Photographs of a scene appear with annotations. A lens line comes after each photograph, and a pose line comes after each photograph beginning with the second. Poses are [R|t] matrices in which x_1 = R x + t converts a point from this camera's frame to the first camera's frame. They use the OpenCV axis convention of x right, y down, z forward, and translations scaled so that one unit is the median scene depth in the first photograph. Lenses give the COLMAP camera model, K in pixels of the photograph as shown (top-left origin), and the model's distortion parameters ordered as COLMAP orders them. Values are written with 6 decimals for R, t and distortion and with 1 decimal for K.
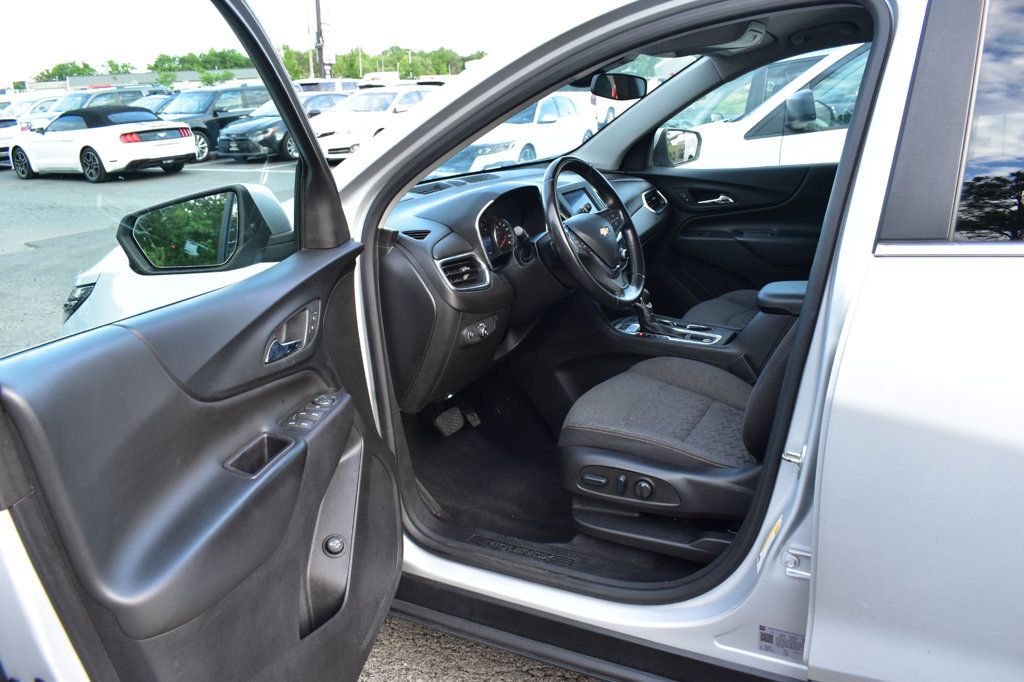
lens RADIAL K [[794.3, 0, 512.0], [0, 794.3, 341.0], [0, 0, 1]] dist [-0.087879, 0.001381]
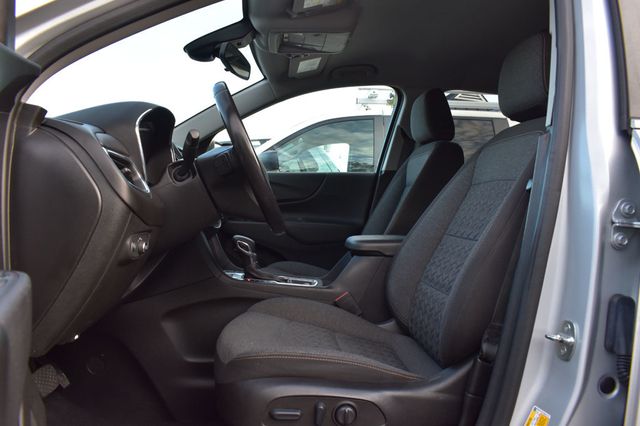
lens RADIAL K [[496.4, 0, 320.0], [0, 496.4, 213.0], [0, 0, 1]] dist [-0.087879, 0.001381]
pose [[0.821479, 0.088031, 0.563402, -0.169564], [0.066858, 0.966329, -0.248472, 0.090057], [-0.566305, 0.241782, 0.787934, 0.463651]]
